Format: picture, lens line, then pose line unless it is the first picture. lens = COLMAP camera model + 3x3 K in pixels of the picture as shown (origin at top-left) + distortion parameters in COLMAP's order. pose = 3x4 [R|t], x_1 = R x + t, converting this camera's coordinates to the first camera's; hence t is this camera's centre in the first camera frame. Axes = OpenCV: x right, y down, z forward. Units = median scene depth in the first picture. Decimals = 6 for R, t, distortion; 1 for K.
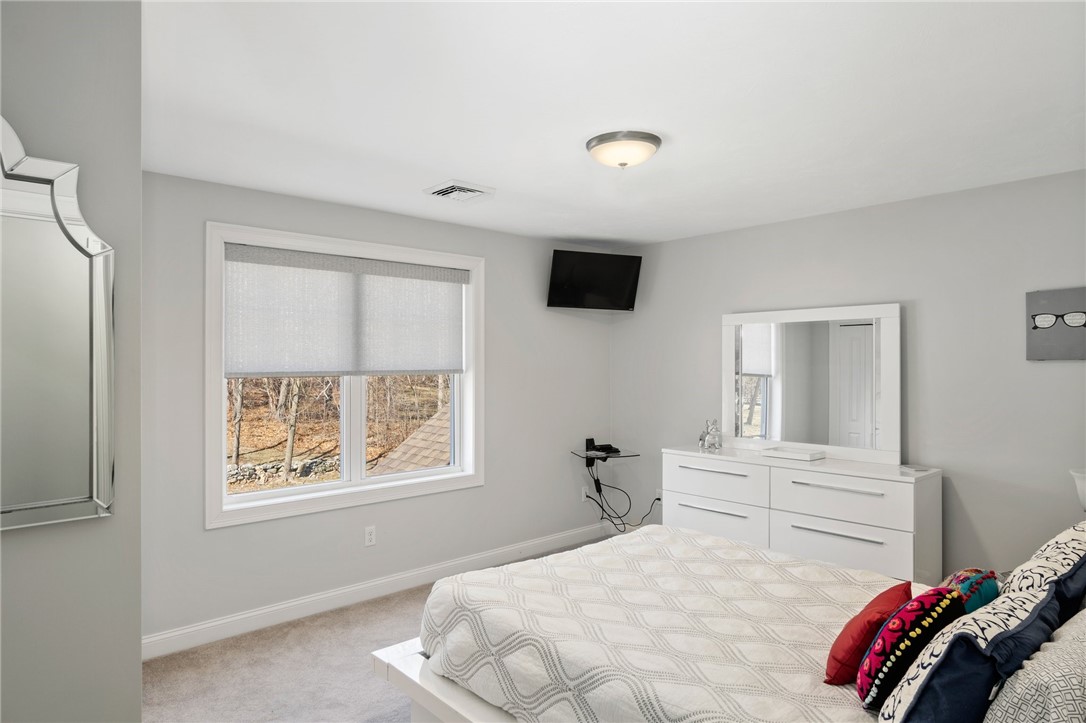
lens RADIAL K [[640.9, 0, 543.0], [0, 640.9, 361.5], [0, 0, 1]] dist [-0.000092, 0.000088]
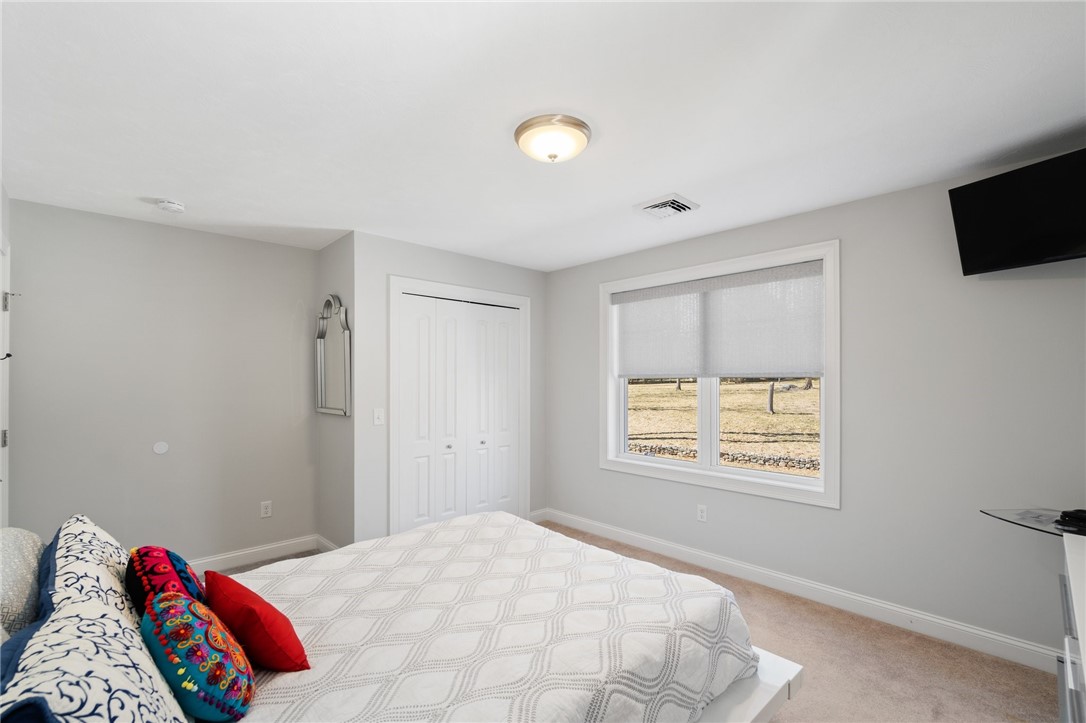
lens RADIAL K [[474.8, 0, 541.6], [0, 474.8, 377.7], [0, 0, 1]] dist [0.000502, 0.000016]
pose [[0.012713, -0.001200, -0.999918, 0.694872], [0.004092, 0.999991, -0.001148, 0.026224], [0.999911, -0.004077, 0.012718, 0.802747]]
